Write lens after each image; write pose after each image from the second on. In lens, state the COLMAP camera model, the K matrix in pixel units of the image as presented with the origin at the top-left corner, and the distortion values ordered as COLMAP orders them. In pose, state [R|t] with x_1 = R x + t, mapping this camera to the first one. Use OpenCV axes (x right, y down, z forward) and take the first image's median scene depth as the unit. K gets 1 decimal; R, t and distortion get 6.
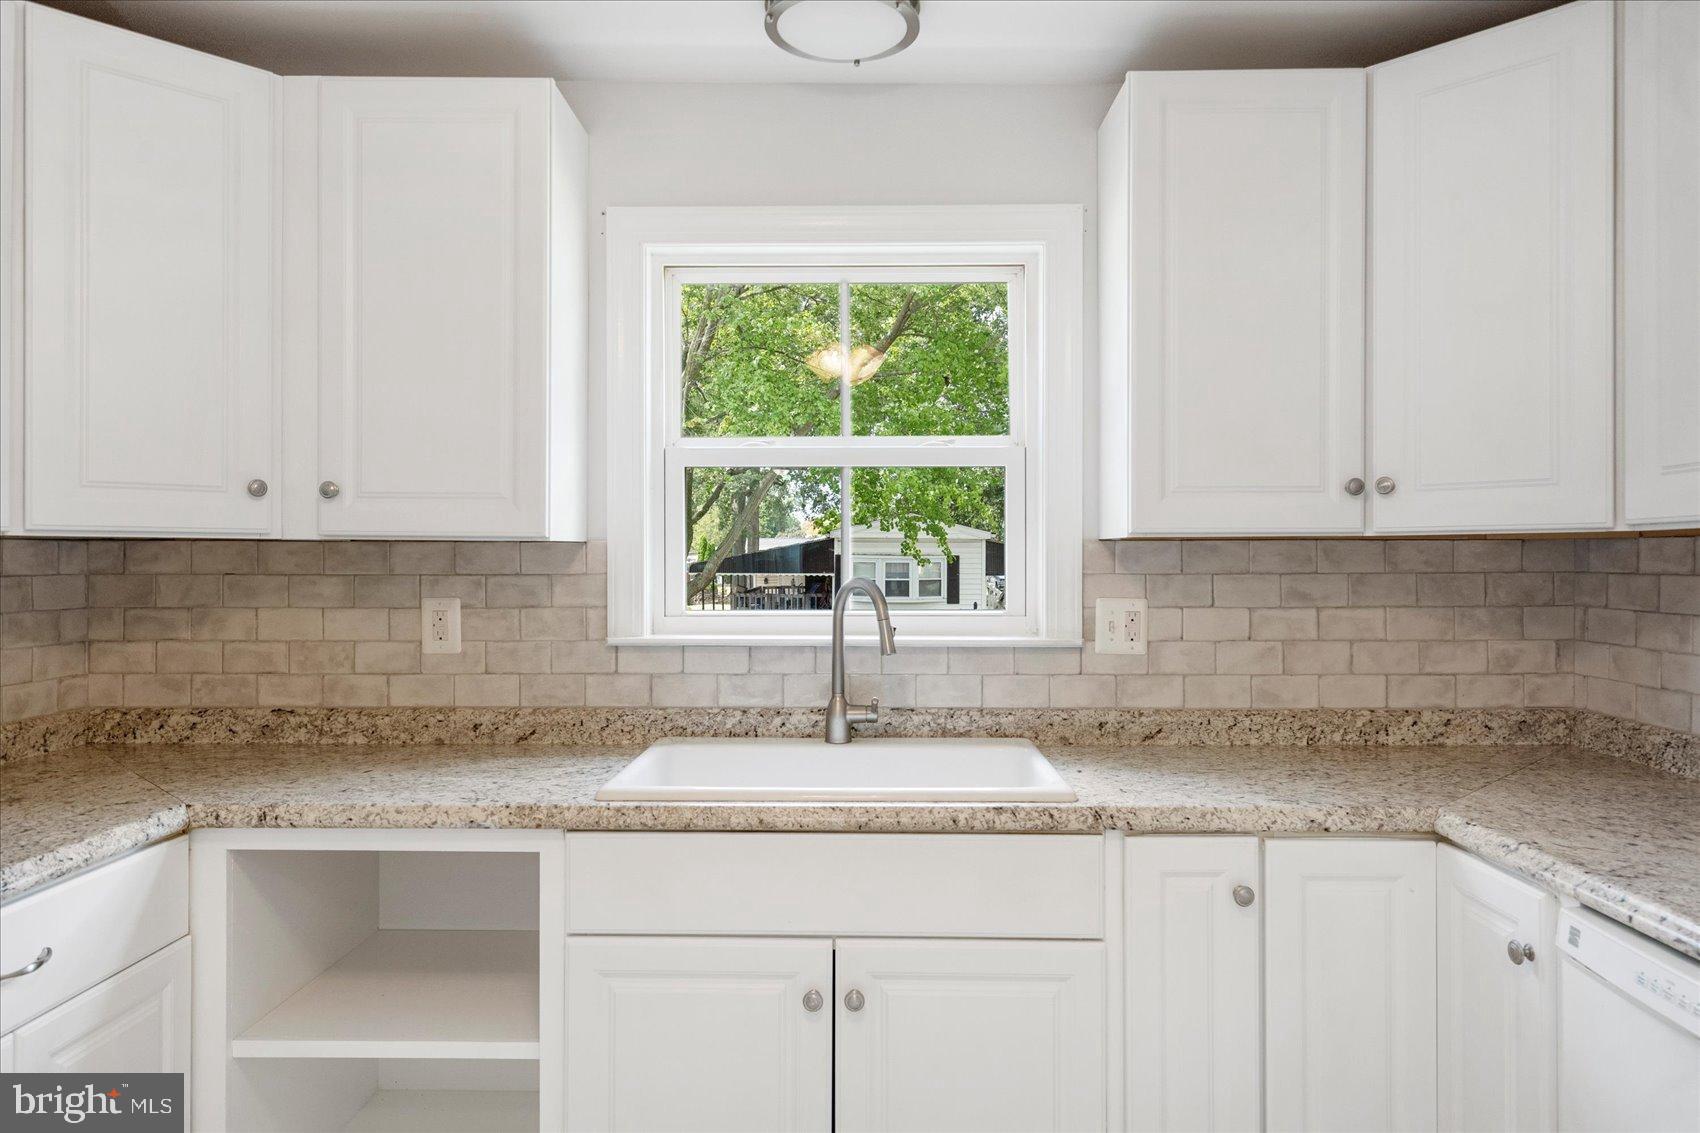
lens RADIAL K [[940.8, 0, 871.0], [0, 940.8, 557.9], [0, 0, 1]] dist [0.001846, 0.000192]
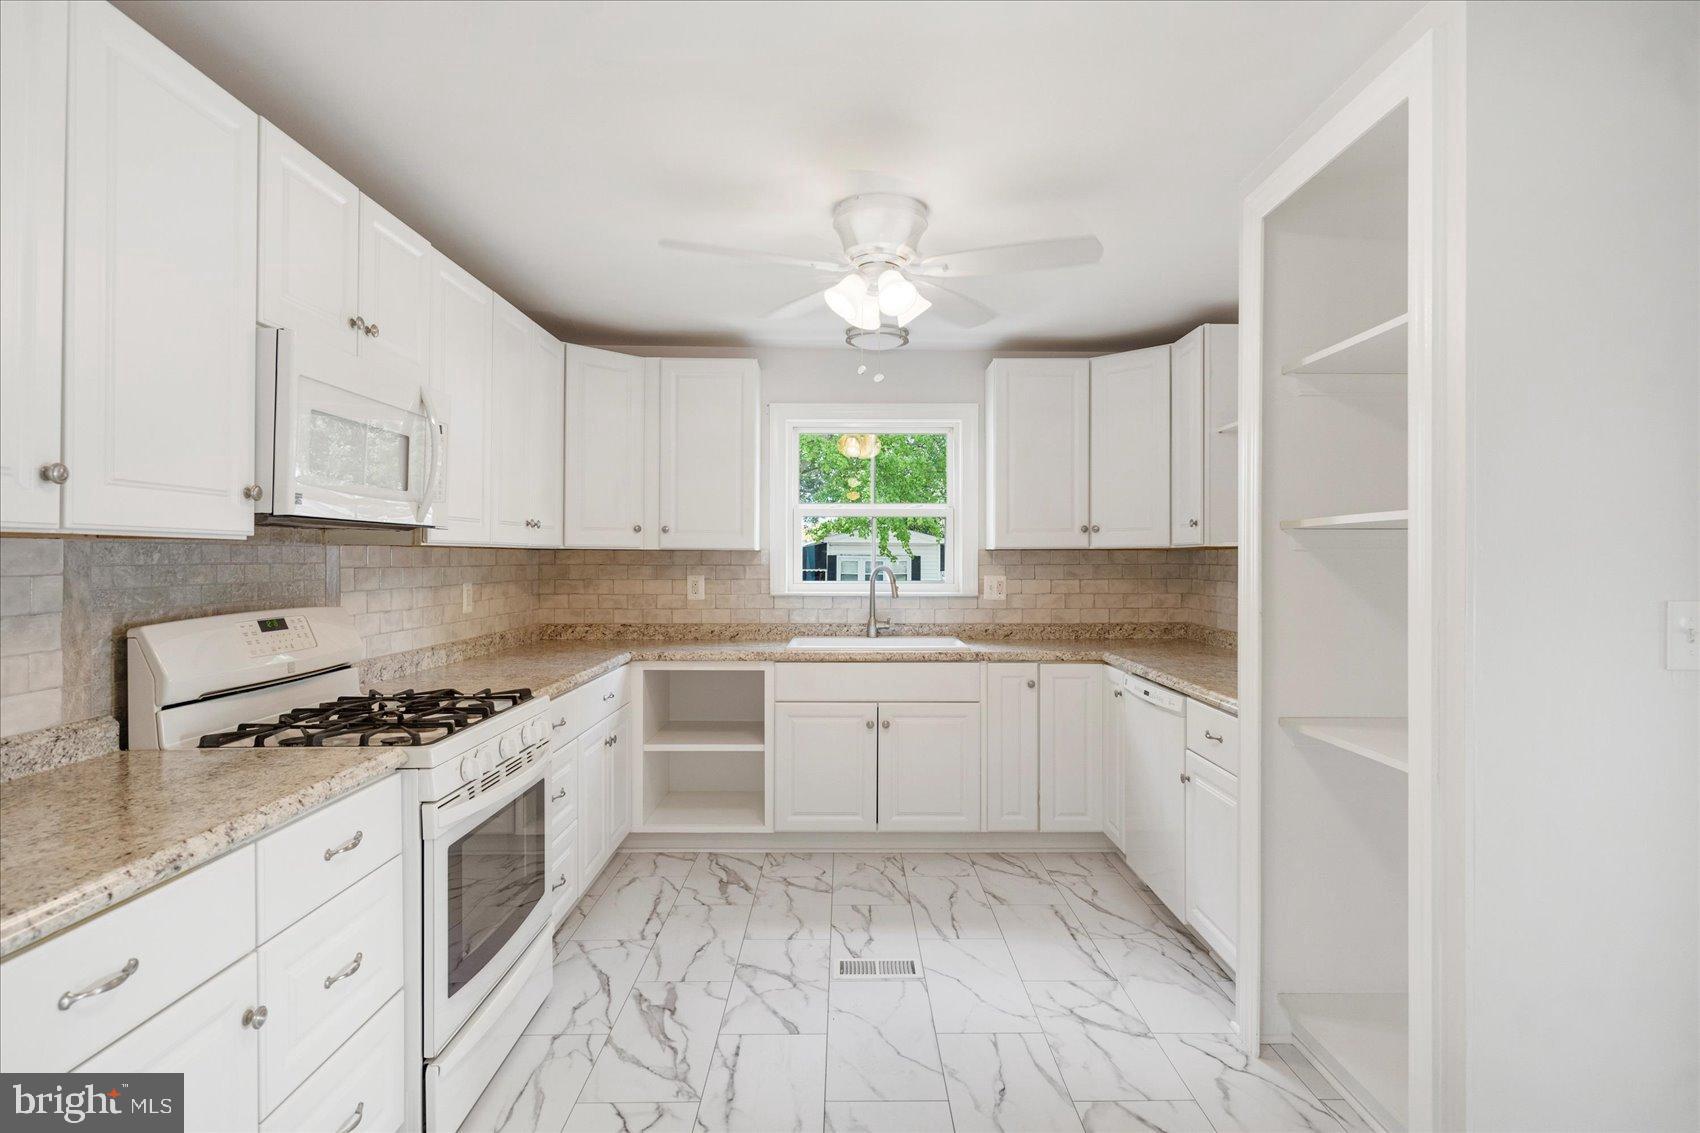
lens RADIAL K [[820.5, 0, 867.3], [0, 820.5, 559.8], [0, 0, 1]] dist [0.000184, 0.000356]
pose [[0.999495, 0.000885, 0.031765, -0.109317], [-0.000987, 0.999994, 0.003174, -0.000982], [-0.031762, -0.003204, 0.999490, -0.995138]]
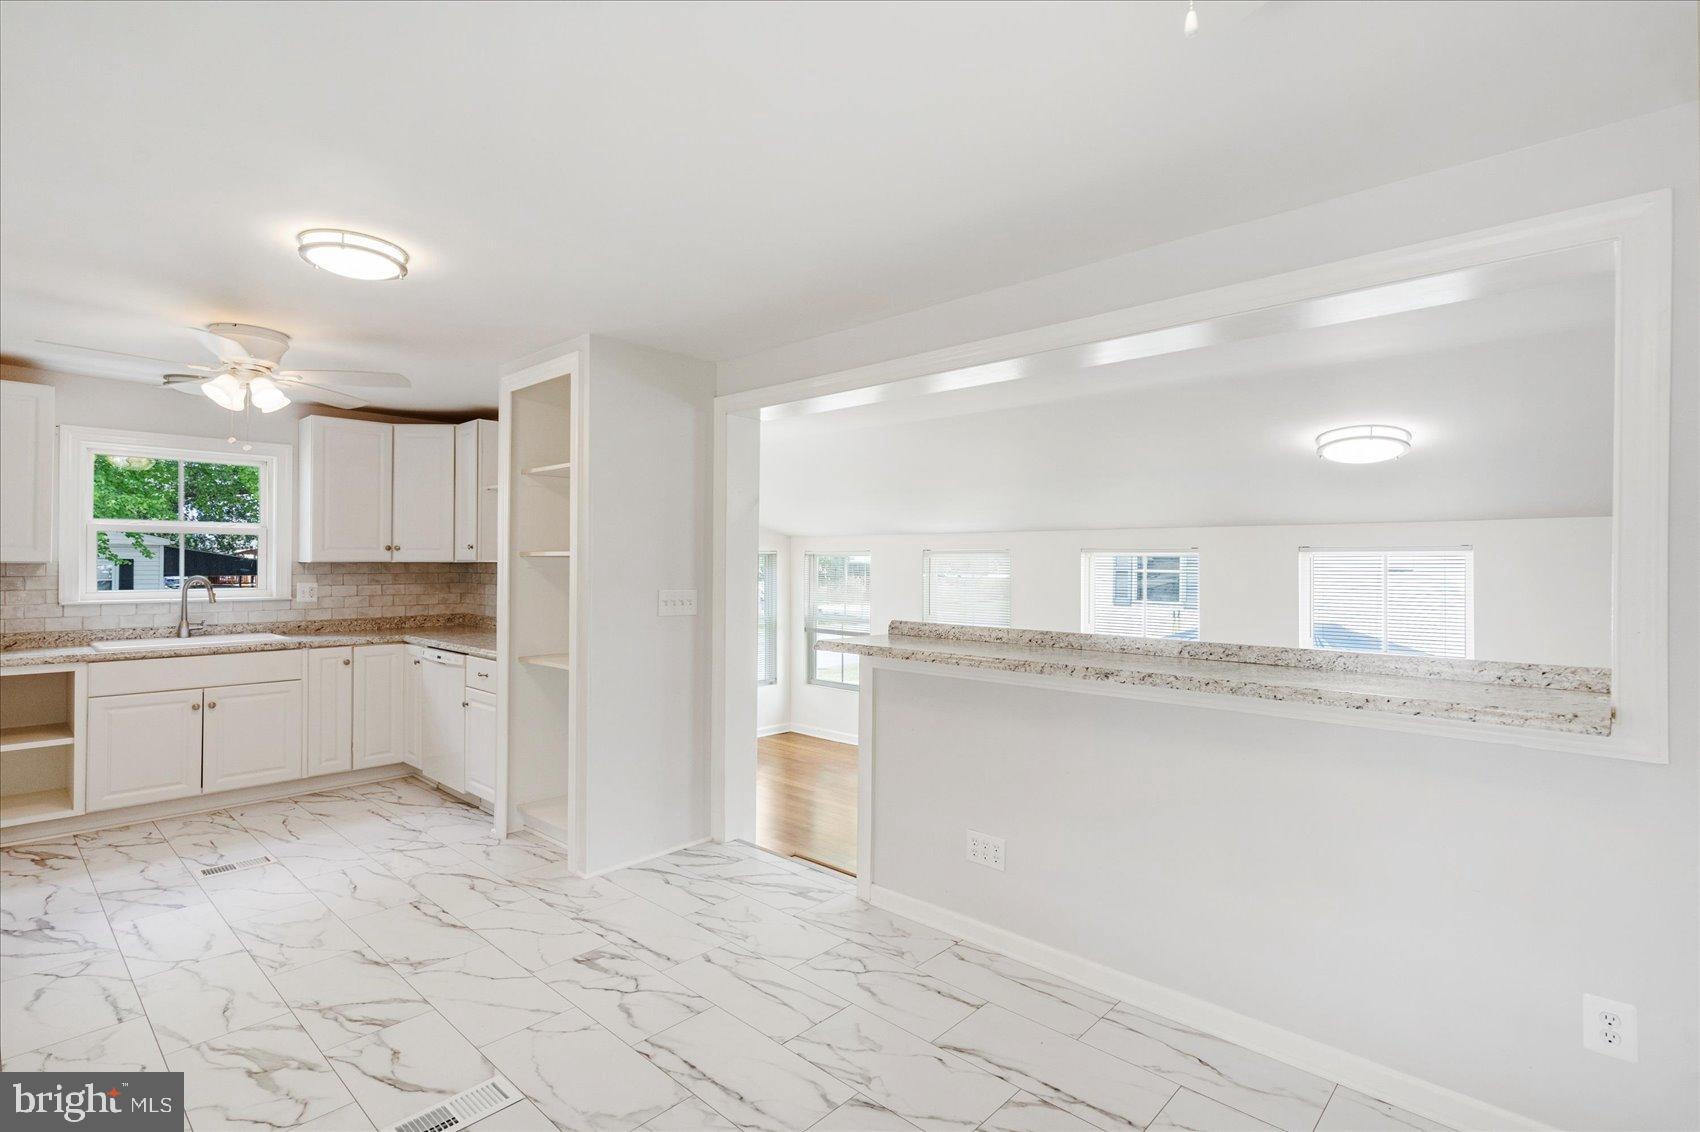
lens RADIAL K [[820.5, 0, 867.3], [0, 820.5, 559.3], [0, 0, 1]] dist [0.000184, 0.000356]
pose [[0.646276, 0.006288, 0.763078, -0.552069], [-0.007039, 0.999973, -0.002279, -0.035167], [-0.763071, -0.003898, 0.646303, -1.962113]]
